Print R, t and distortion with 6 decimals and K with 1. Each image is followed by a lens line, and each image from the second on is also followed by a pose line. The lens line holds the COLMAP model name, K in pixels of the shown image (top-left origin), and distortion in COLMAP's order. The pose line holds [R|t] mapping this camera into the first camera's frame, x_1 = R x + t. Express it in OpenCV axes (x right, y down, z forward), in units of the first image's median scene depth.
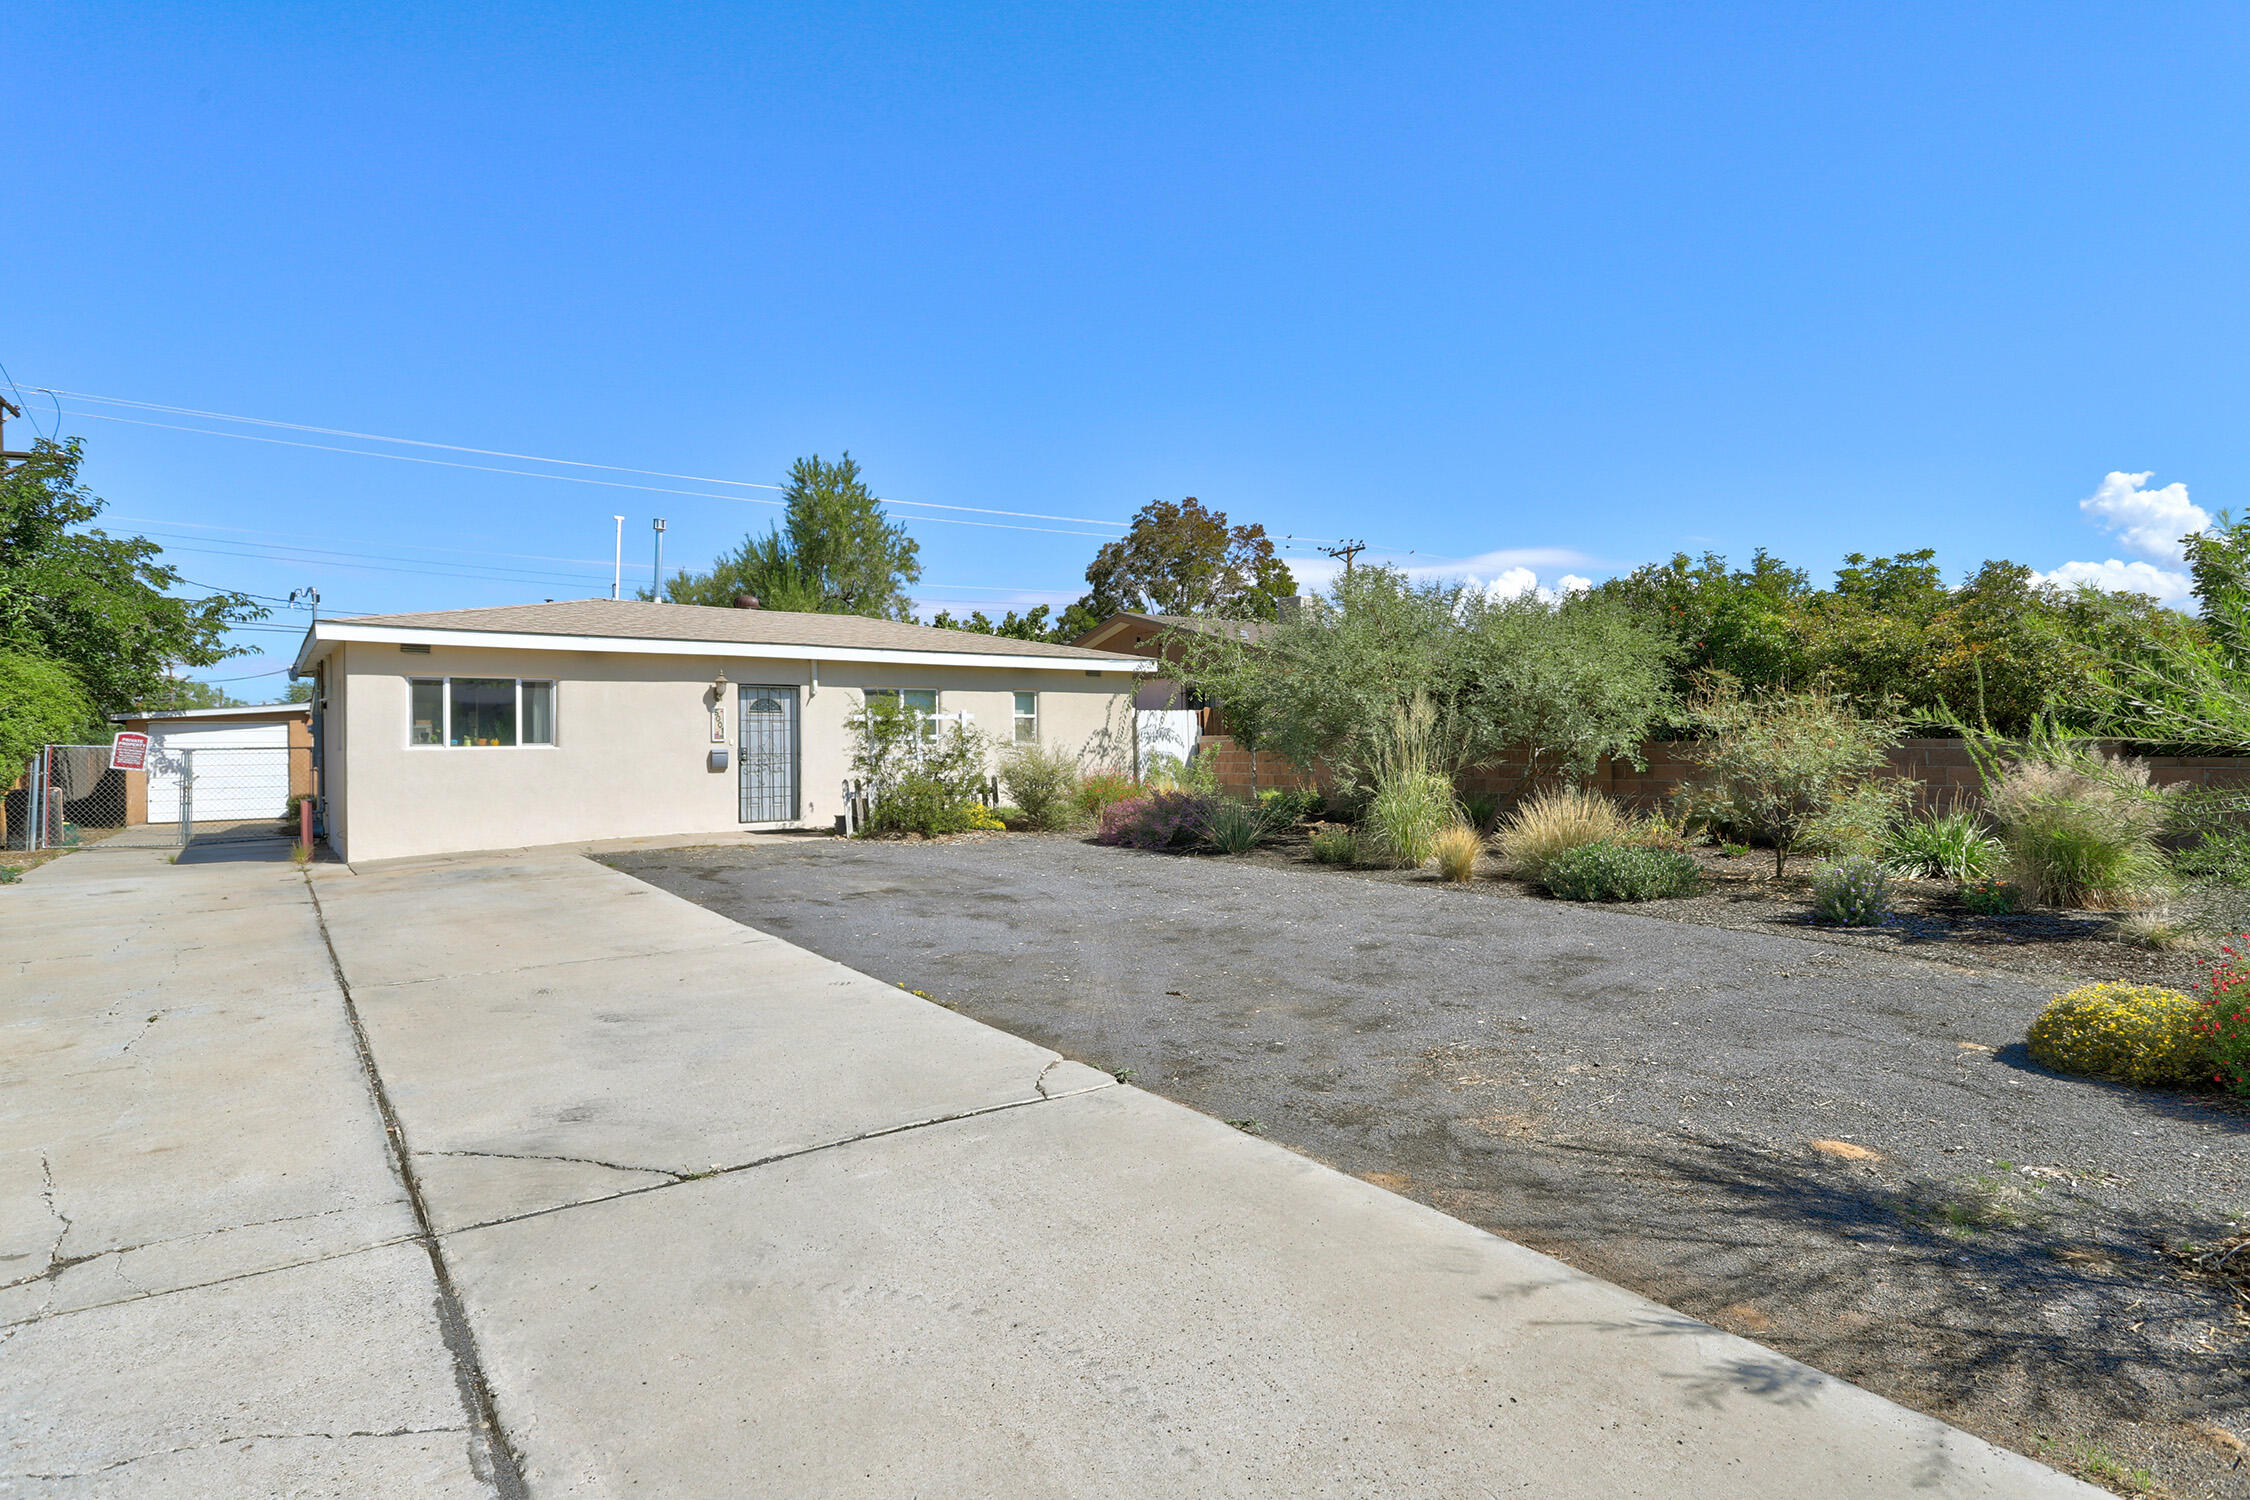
lens RADIAL K [[1230.0, 0, 1125.0], [0, 1230.0, 750.0], [0, 0, 1]] dist [-0.001067, -0.000310]
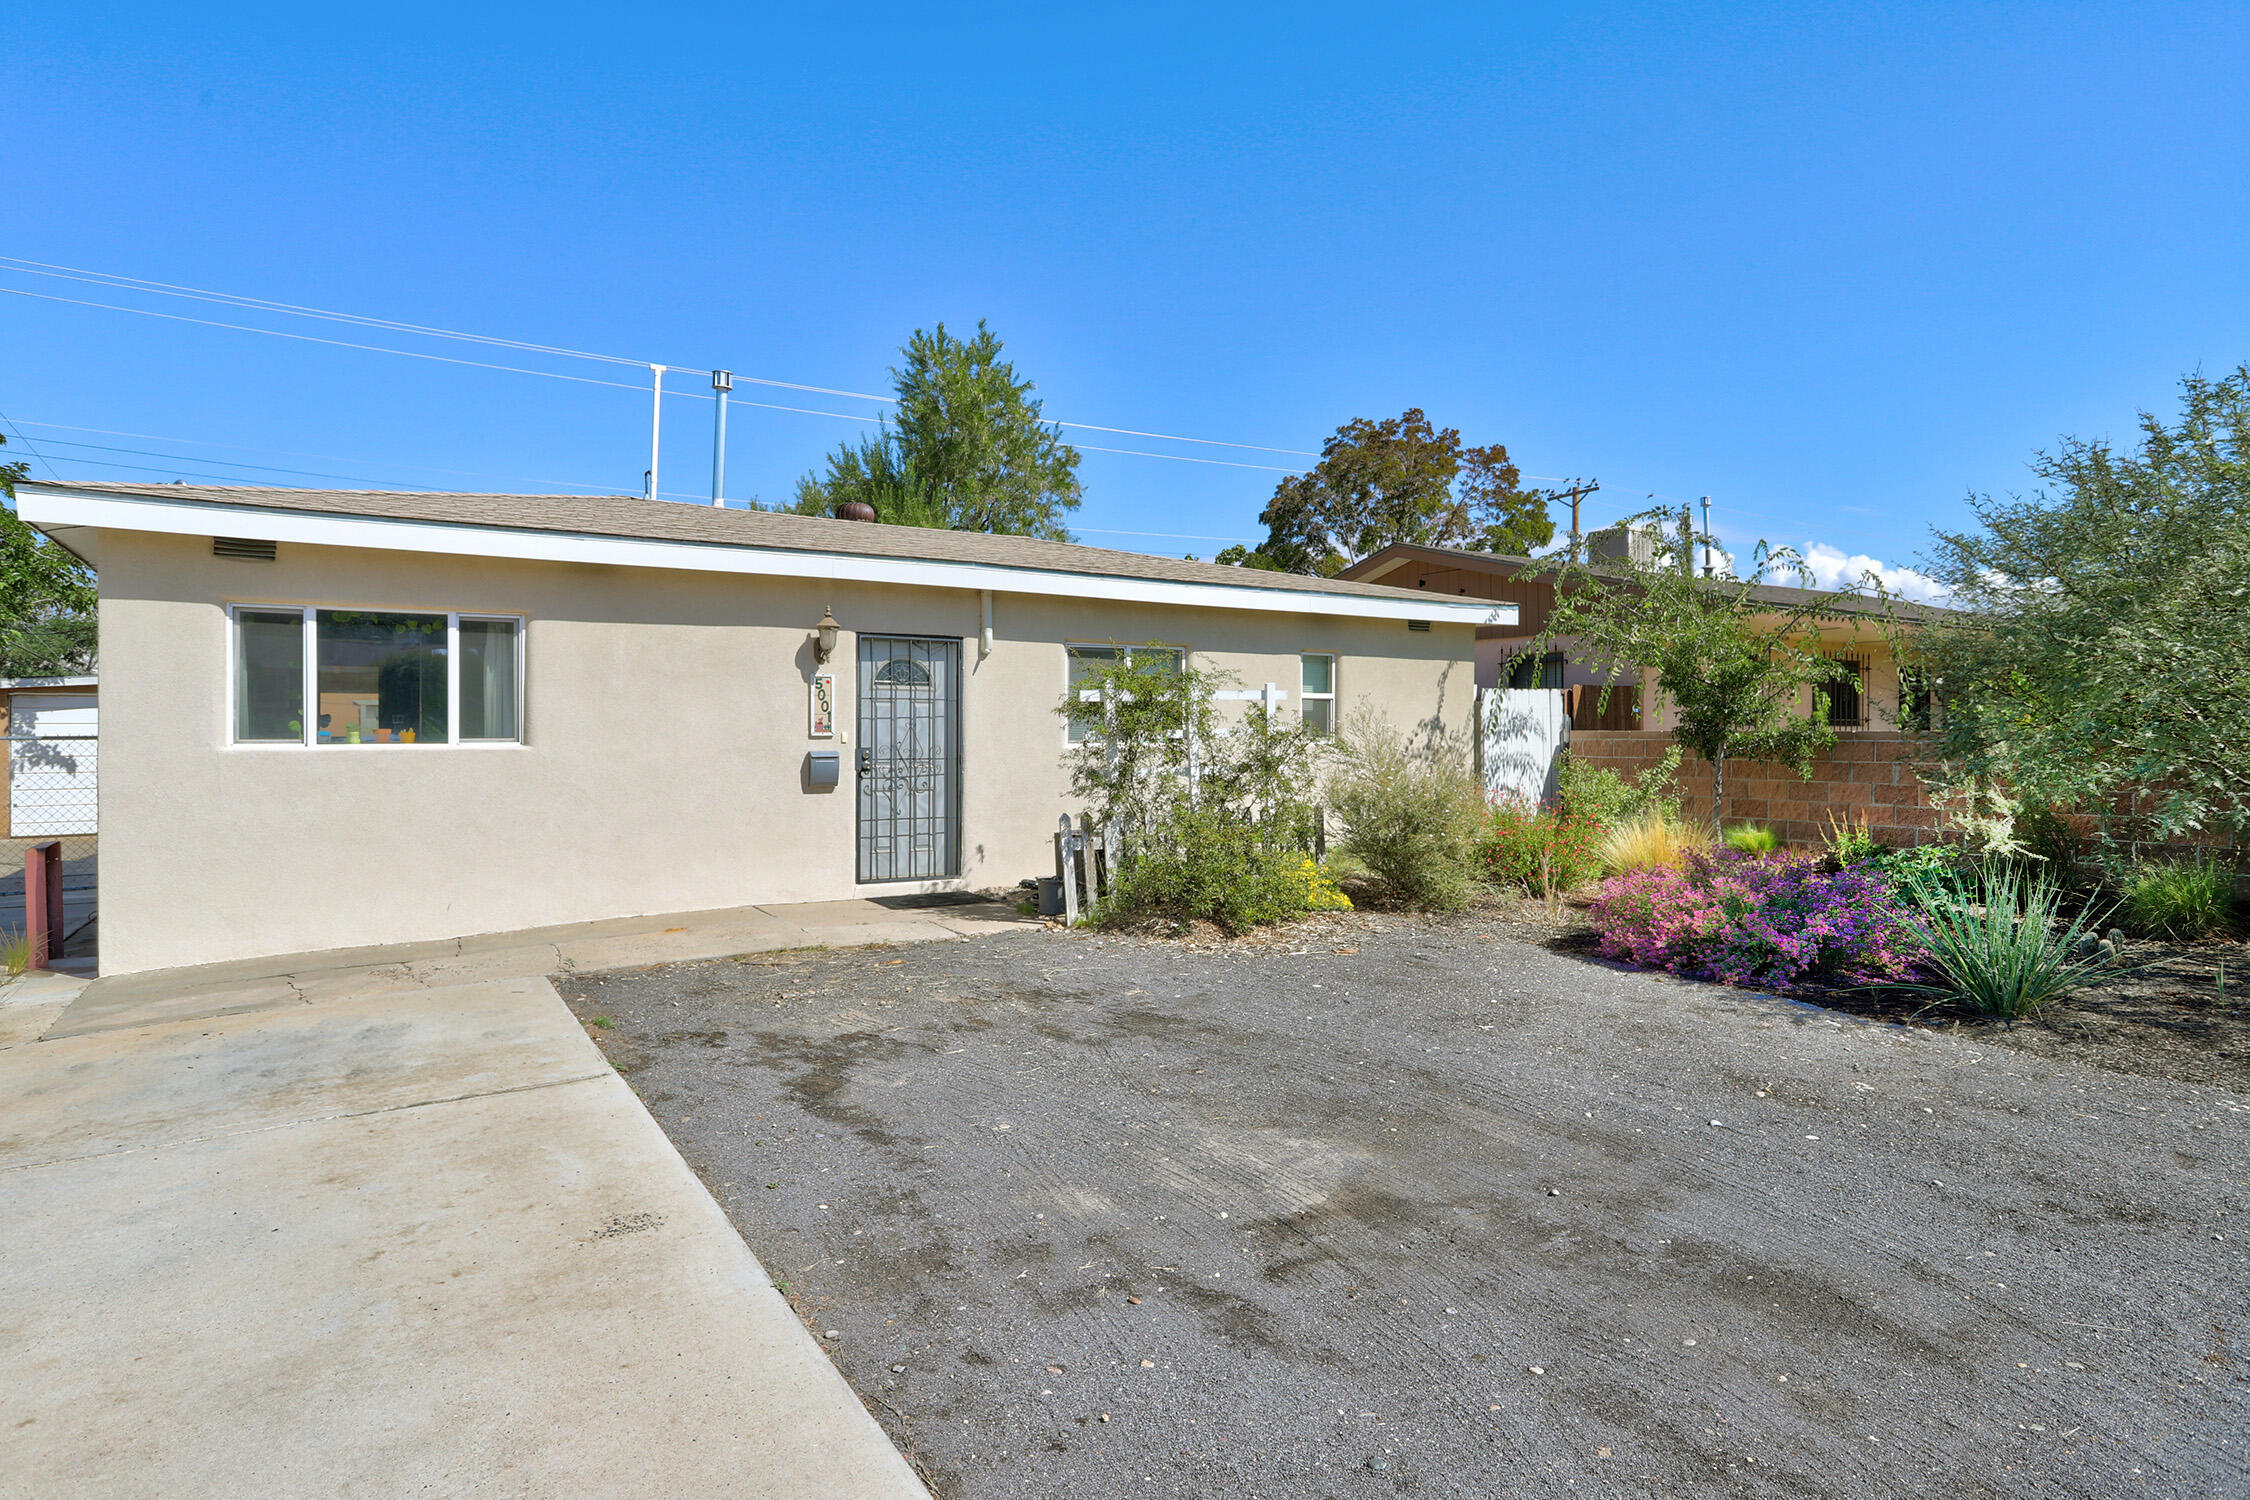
lens RADIAL K [[1283.8, 0, 1125.1], [0, 1283.8, 746.0], [0, 0, 1]] dist [0.001035, 0.000159]
pose [[0.998098, 0.011627, -0.060545, -0.154903], [-0.011015, 0.999885, 0.010434, -0.009770], [0.060659, -0.009747, 0.998111, 0.420177]]
